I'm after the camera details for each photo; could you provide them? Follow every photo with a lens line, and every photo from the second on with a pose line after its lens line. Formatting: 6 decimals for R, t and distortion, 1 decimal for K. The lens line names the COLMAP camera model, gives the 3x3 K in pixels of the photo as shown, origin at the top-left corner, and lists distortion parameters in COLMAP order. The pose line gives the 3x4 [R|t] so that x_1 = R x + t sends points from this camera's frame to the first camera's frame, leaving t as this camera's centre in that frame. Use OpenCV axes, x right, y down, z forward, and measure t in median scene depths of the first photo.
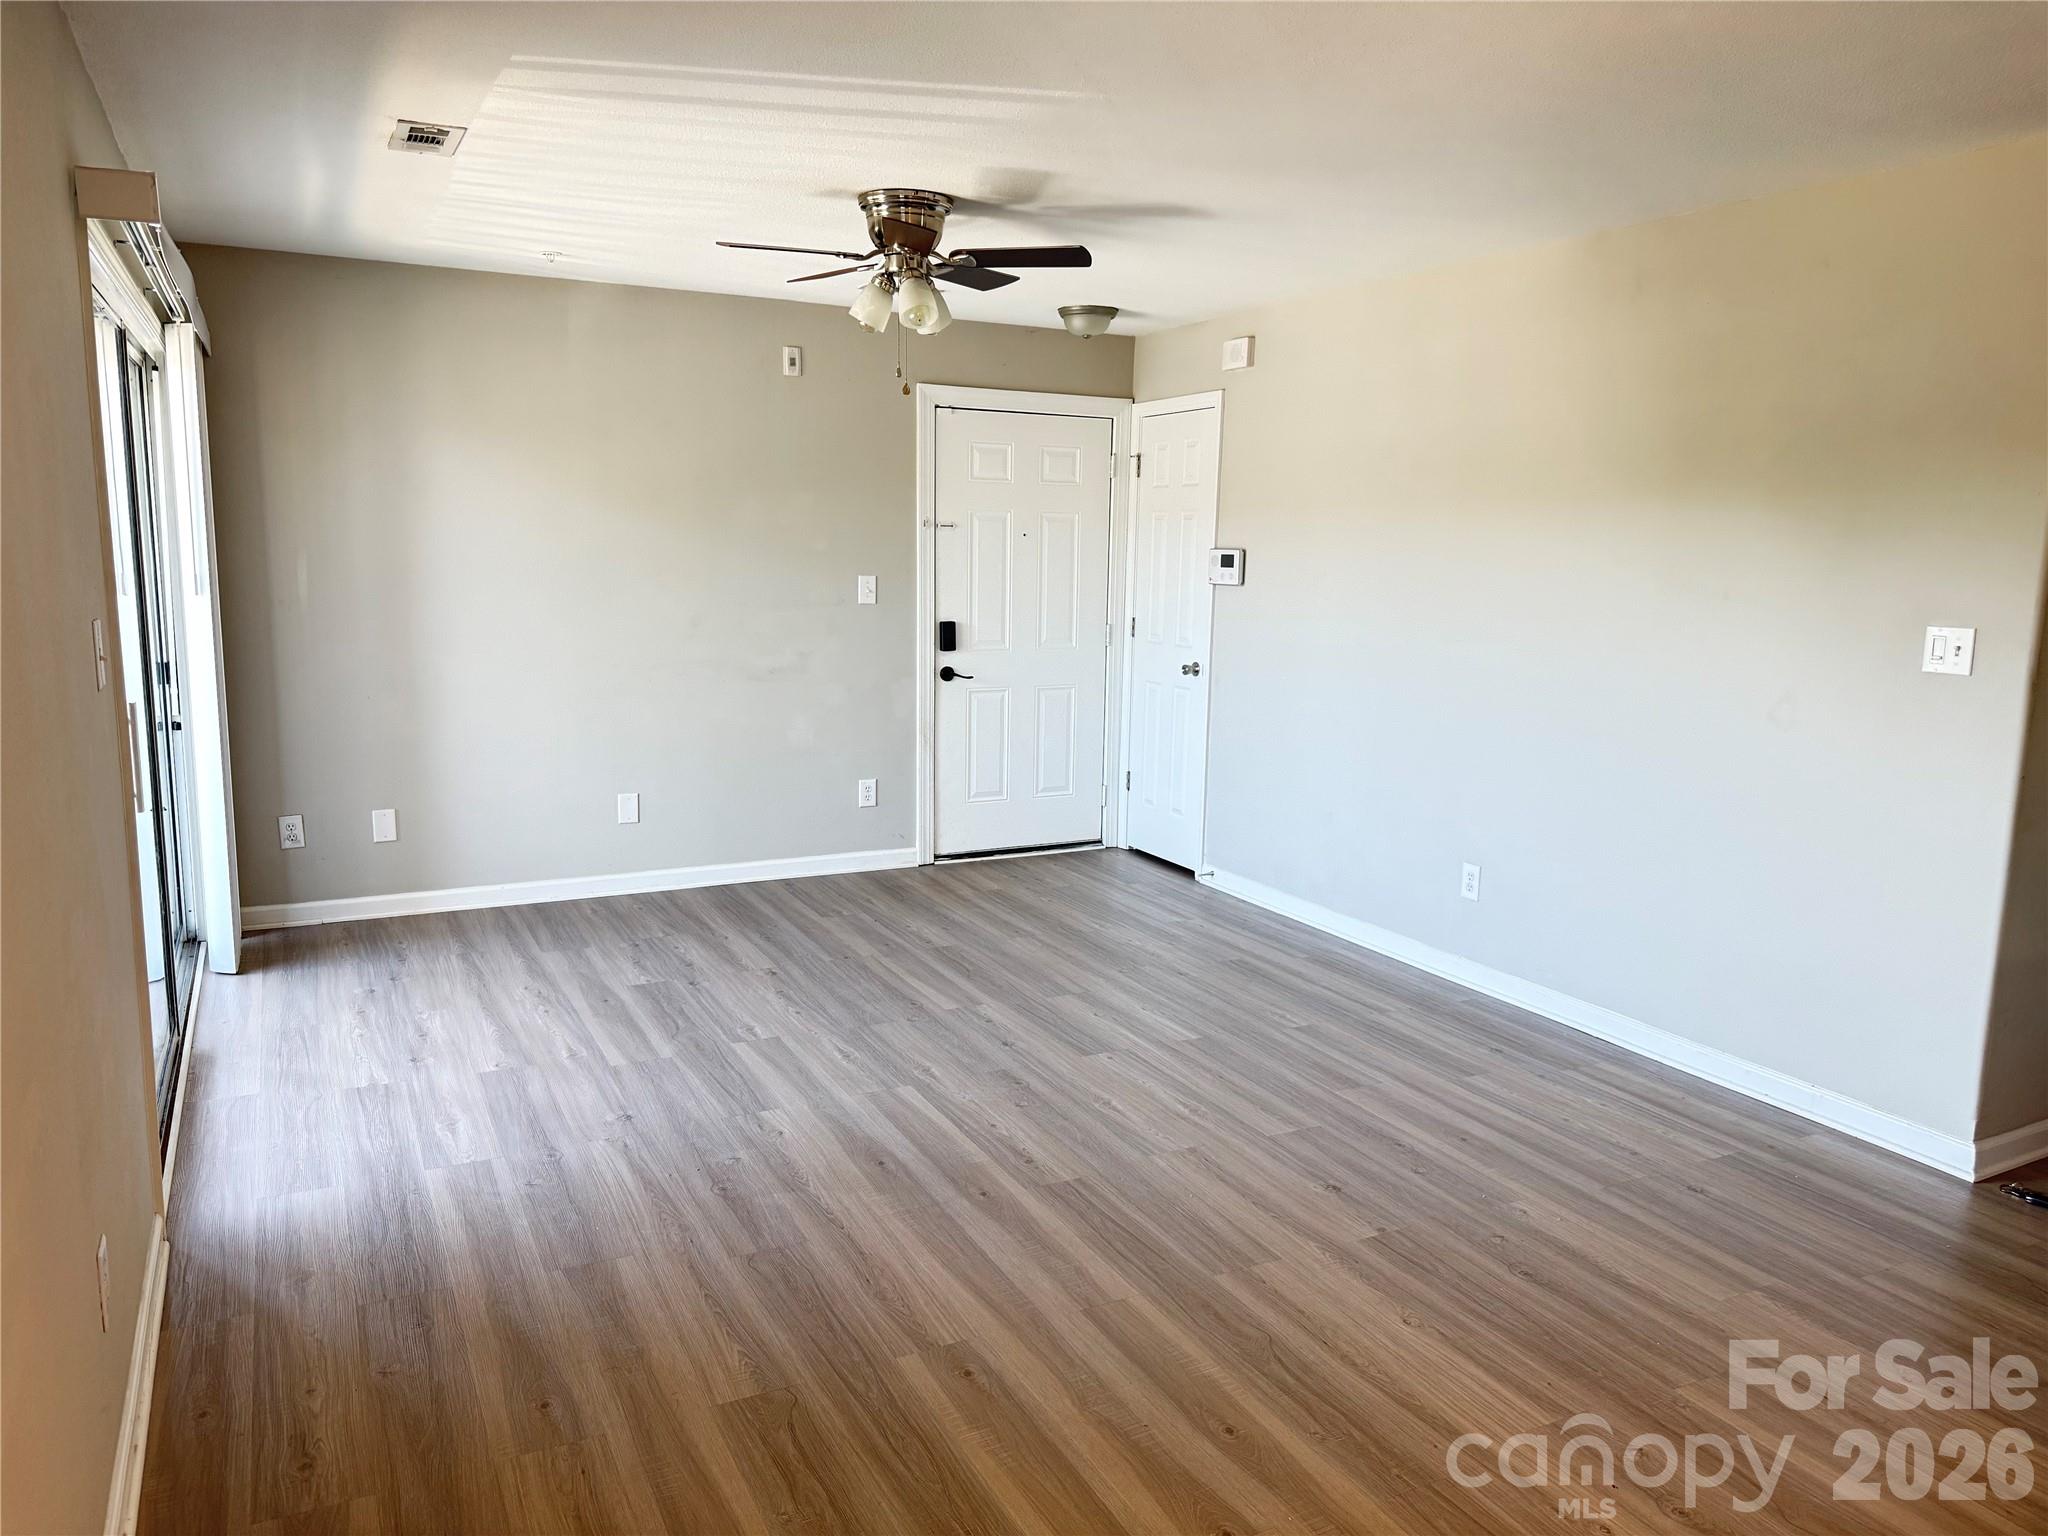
lens RADIAL K [[1452.2, 0, 1024.0], [0, 1452.2, 768.0], [0, 0, 1]] dist [0.104198, -0.146163]
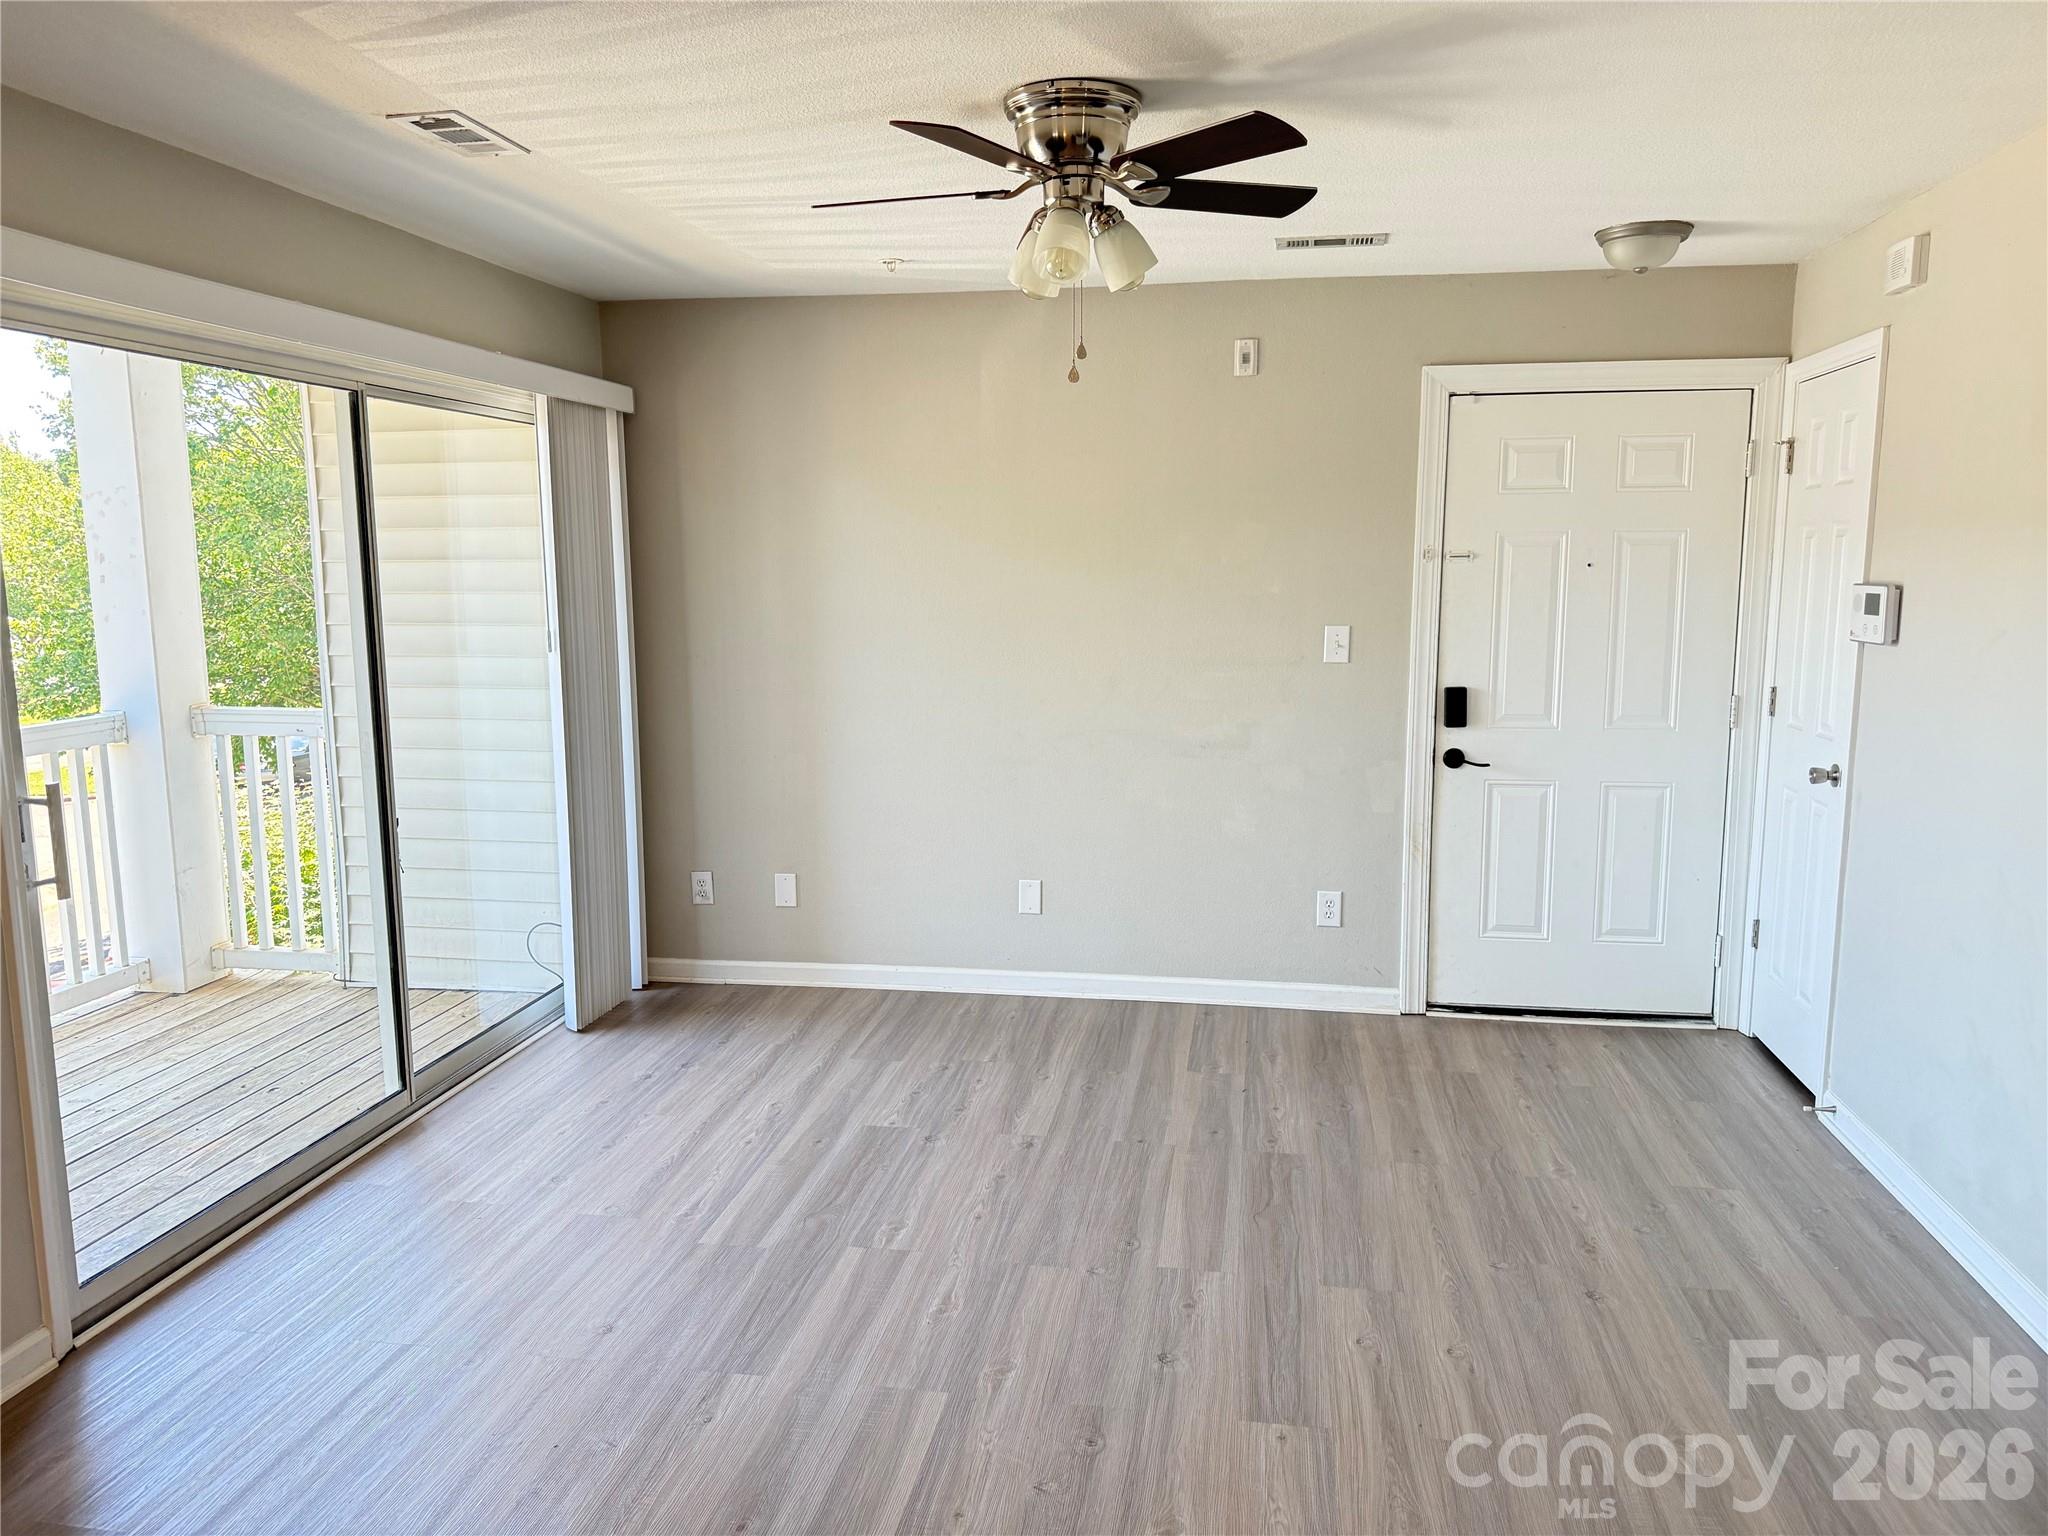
lens RADIAL K [[1436.6, 0, 1021.6], [0, 1436.6, 763.4], [0, 0, 1]] dist [0.145428, -0.240559]
pose [[0.803851, 0.059848, -0.591812, 0.231211], [-0.073413, 0.997301, 0.001137, -0.053240], [0.590283, 0.042533, 0.806075, 0.318767]]
